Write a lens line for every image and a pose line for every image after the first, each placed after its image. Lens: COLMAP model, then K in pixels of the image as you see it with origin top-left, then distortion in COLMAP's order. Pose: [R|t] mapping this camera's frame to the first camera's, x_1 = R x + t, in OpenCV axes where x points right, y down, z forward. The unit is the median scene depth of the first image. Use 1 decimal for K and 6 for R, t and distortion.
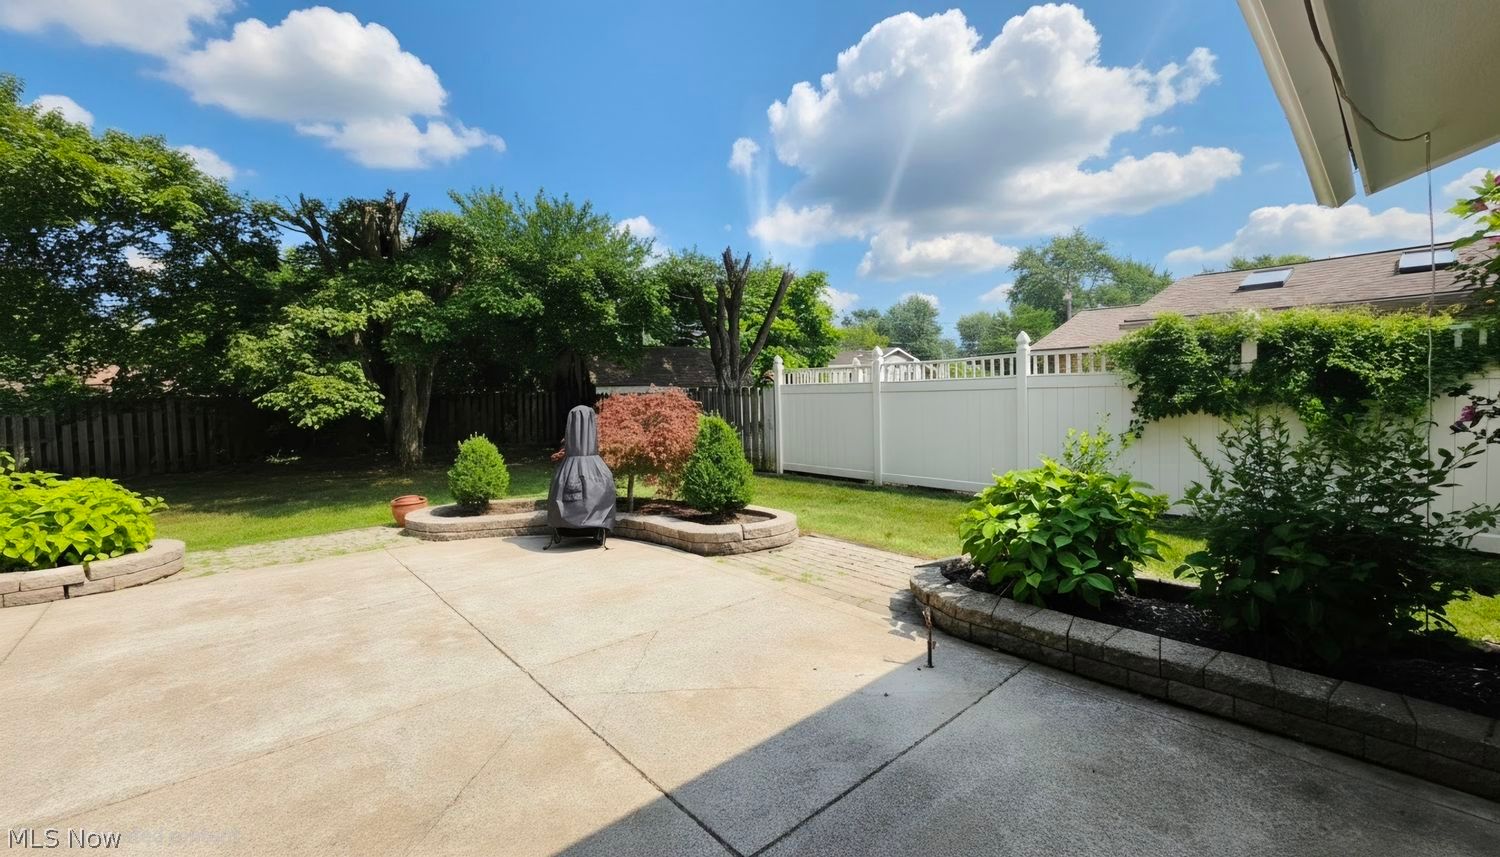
lens RADIAL K [[617.8, 0, 751.3], [0, 617.8, 420.4], [0, 0, 1]] dist [0.014859, 0.000012]
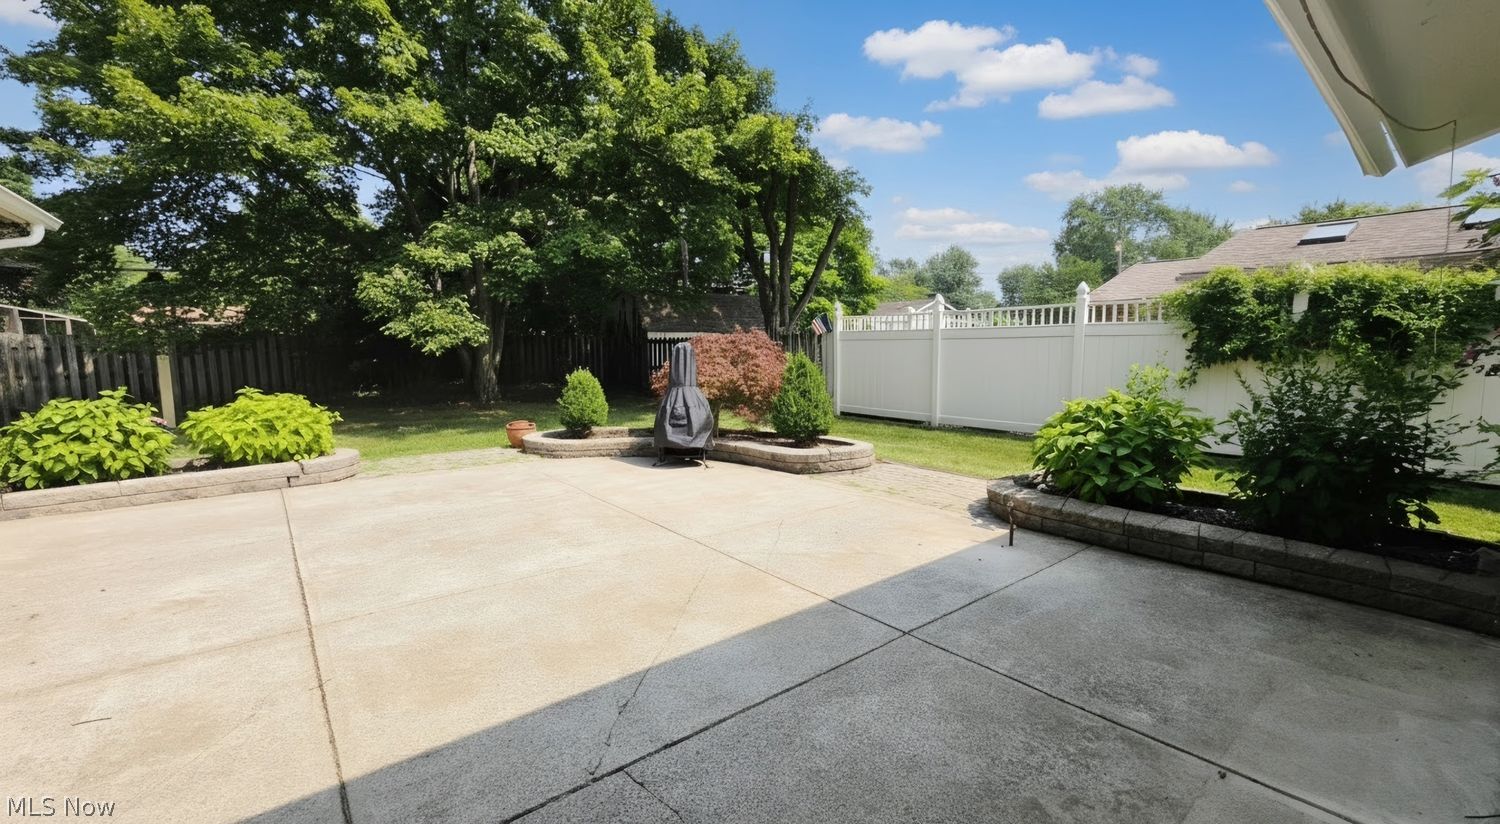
lens RADIAL K [[631.5, 0, 747.6], [0, 631.5, 414.7], [0, 0, 1]] dist [0.011611, -0.000114]
pose [[0.998718, 0.024031, -0.044544, -0.115640], [-0.021020, 0.997539, 0.066893, 0.032037], [0.046041, -0.065871, 0.996765, -0.173769]]
